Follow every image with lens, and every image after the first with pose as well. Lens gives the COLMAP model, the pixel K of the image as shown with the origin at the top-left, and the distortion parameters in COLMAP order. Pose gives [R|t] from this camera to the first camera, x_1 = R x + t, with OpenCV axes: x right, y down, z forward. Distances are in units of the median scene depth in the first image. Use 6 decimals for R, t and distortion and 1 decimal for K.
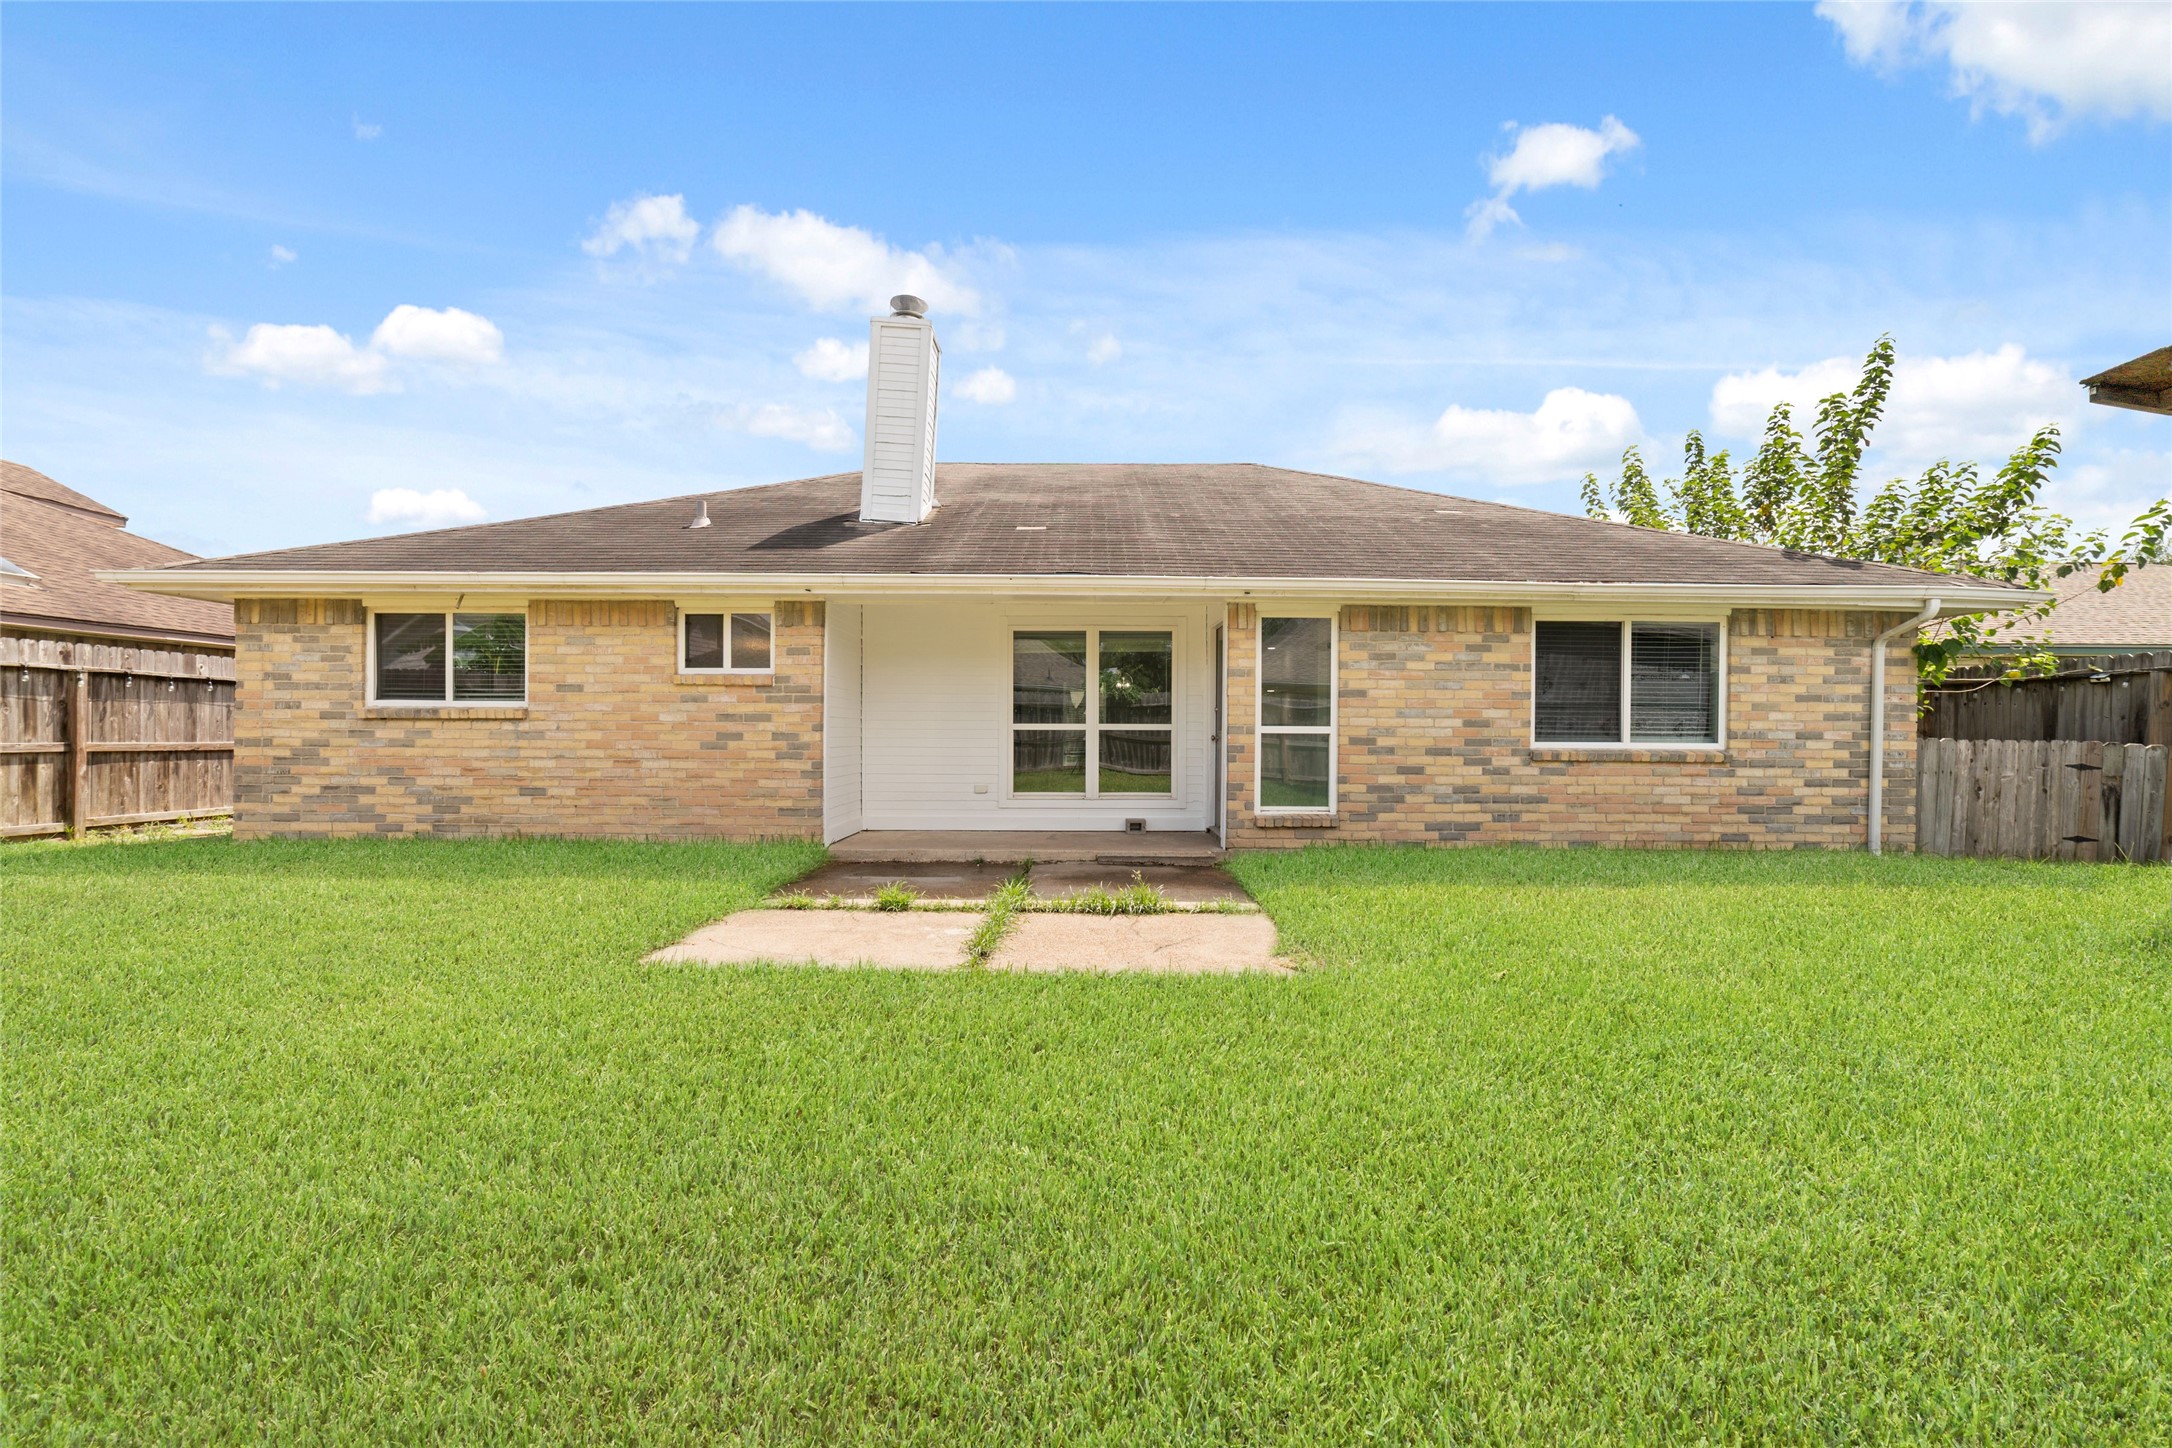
lens RADIAL K [[1329.7, 0, 1085.8], [0, 1329.7, 750.0], [0, 0, 1]] dist [-0.025792, 0.000564]
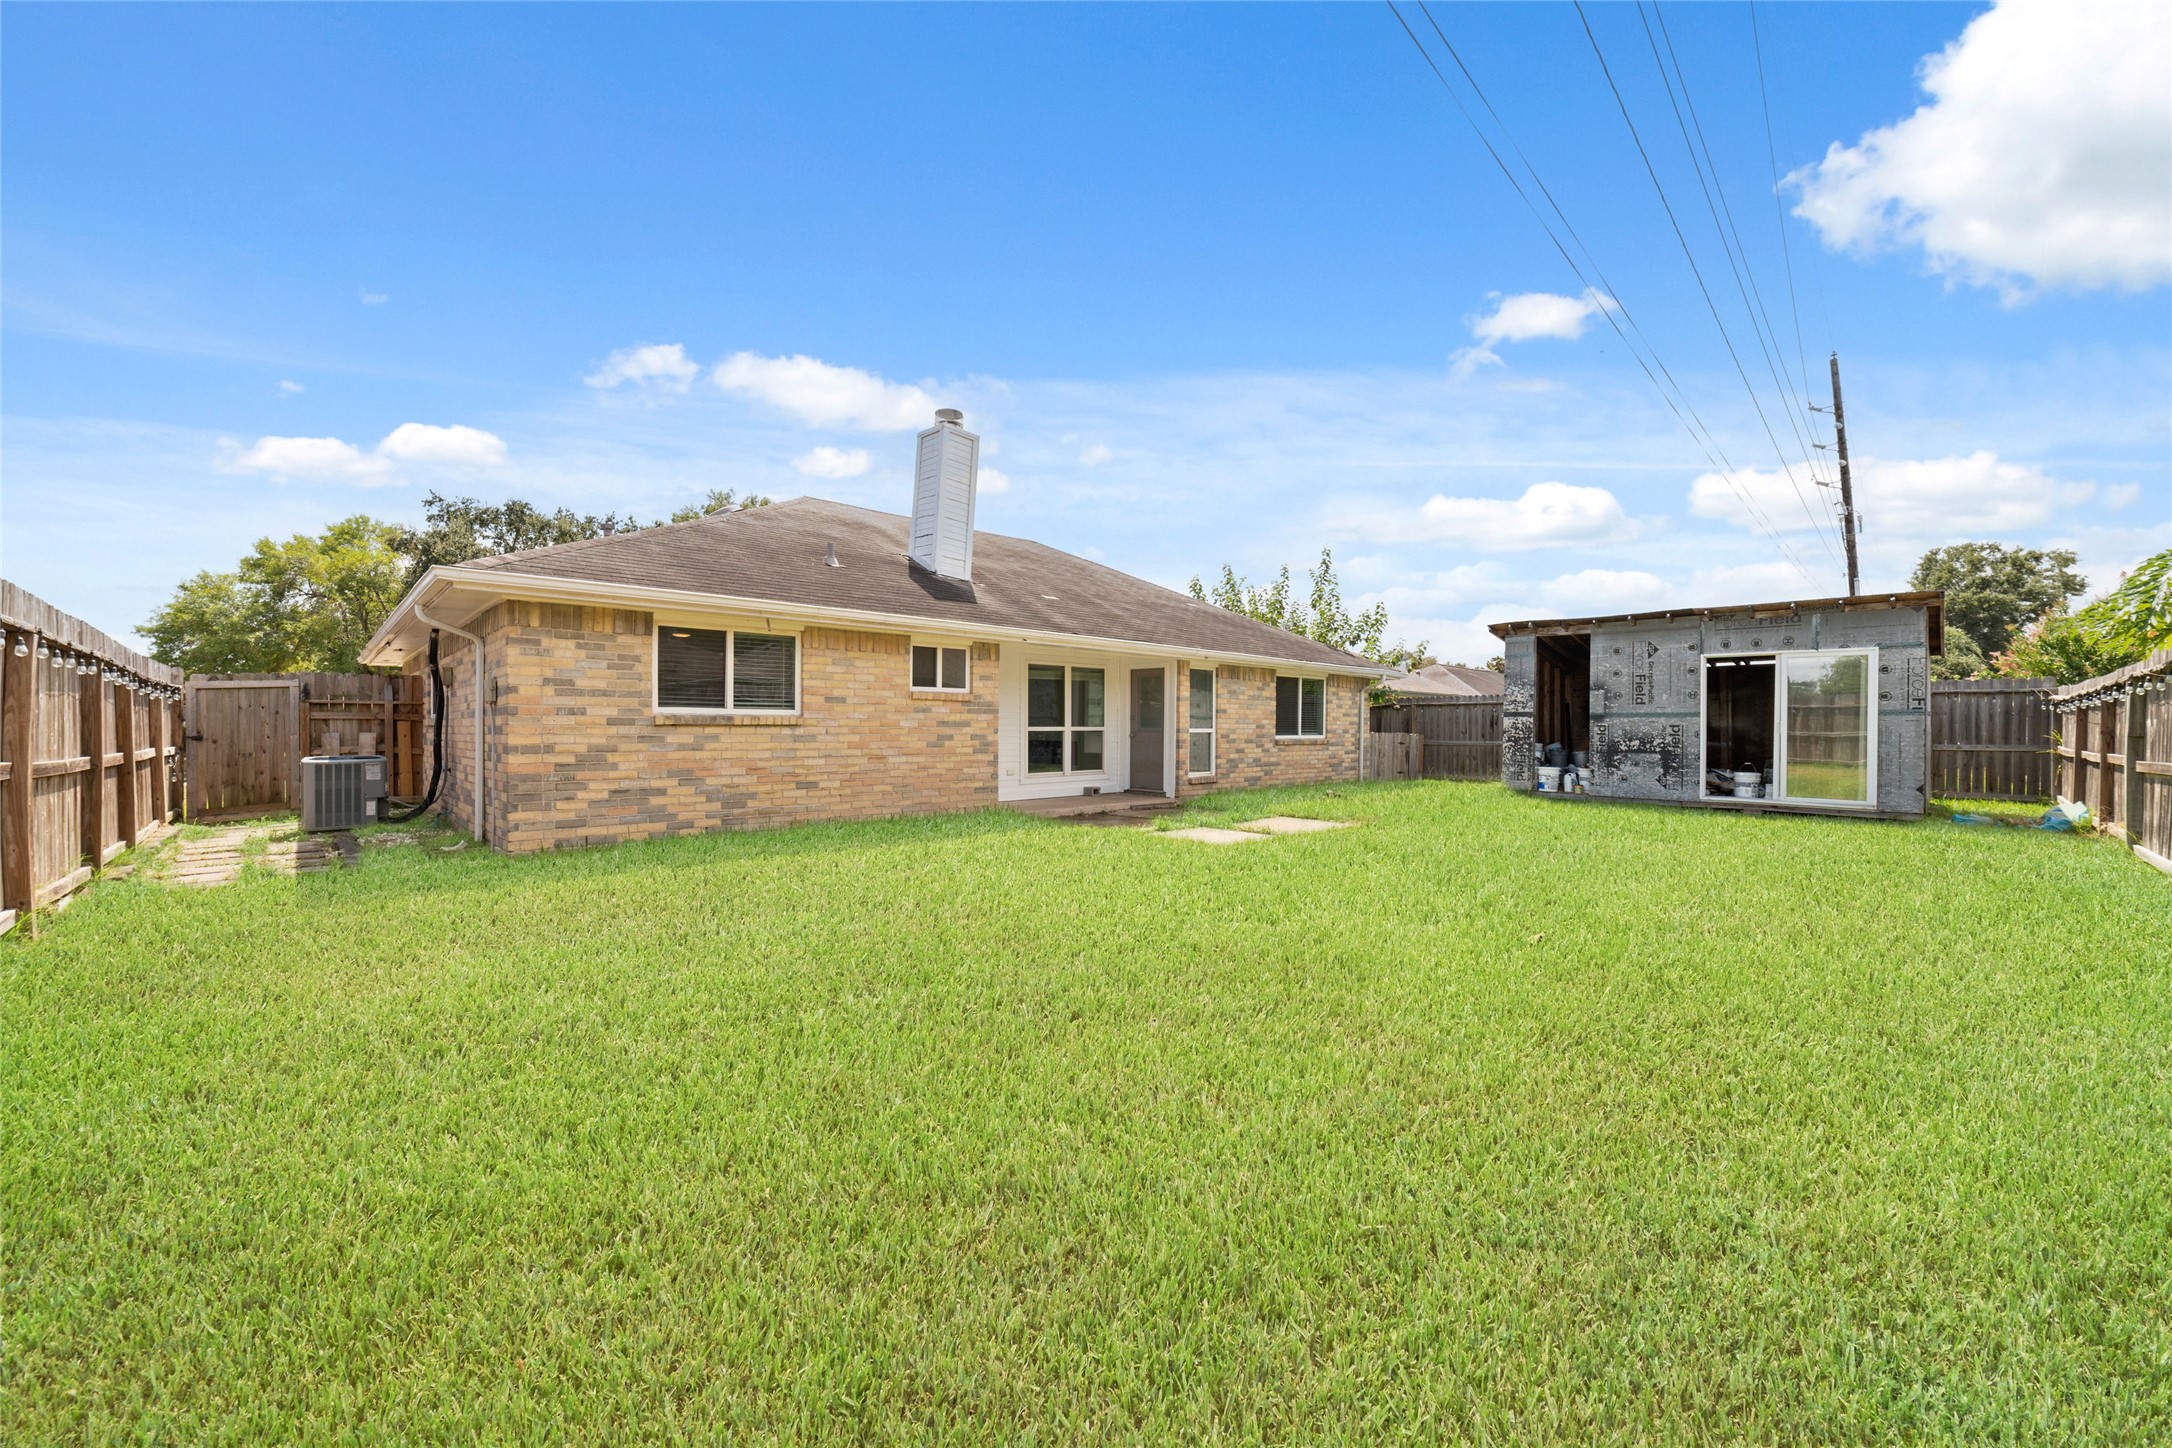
lens RADIAL K [[829.7, 0, 1094.3], [0, 829.7, 731.5], [0, 0, 1]] dist [-0.012347, 0.000278]
pose [[0.976769, -0.007518, 0.214165, -0.338313], [0.009014, 0.999941, -0.006012, -0.010683], [-0.214107, 0.007802, 0.976779, 0.288407]]
